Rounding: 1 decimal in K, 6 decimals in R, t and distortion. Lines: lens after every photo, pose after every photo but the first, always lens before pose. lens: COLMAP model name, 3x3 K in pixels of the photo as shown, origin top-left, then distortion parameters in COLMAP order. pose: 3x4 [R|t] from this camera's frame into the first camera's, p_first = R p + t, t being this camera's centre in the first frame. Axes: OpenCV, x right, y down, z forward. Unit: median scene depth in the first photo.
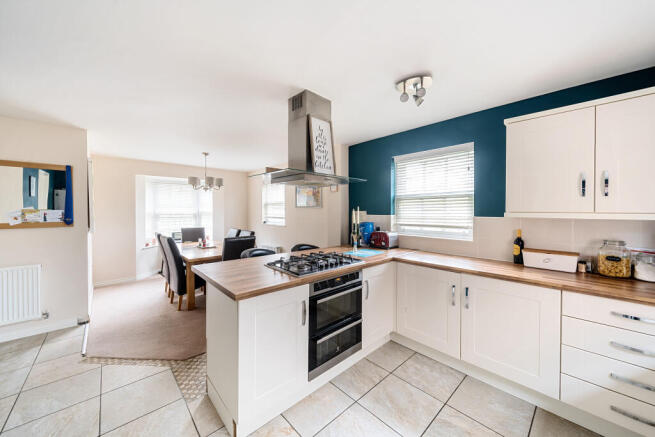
lens RADIAL K [[240.5, 0, 327.3], [0, 240.5, 214.8], [0, 0, 1]] dist [0.000666, -0.000074]
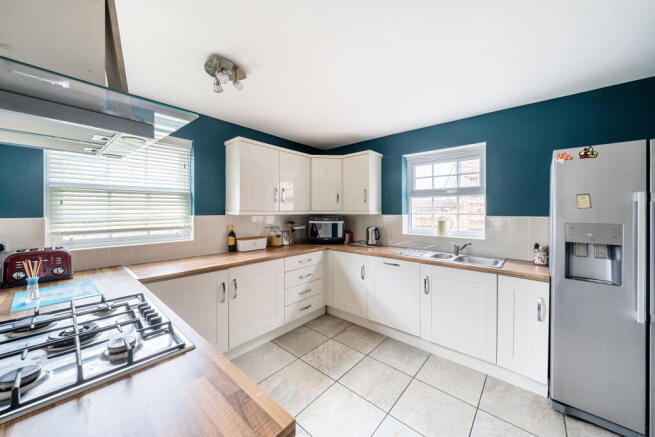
lens RADIAL K [[234.3, 0, 330.6], [0, 234.3, 209.8], [0, 0, 1]] dist [-0.001043, -0.000057]
pose [[-0.109662, 0.002170, 0.993967, -0.470251], [0.015180, 0.999885, -0.000508, -0.008355], [-0.993853, 0.015033, -0.109682, 0.590759]]
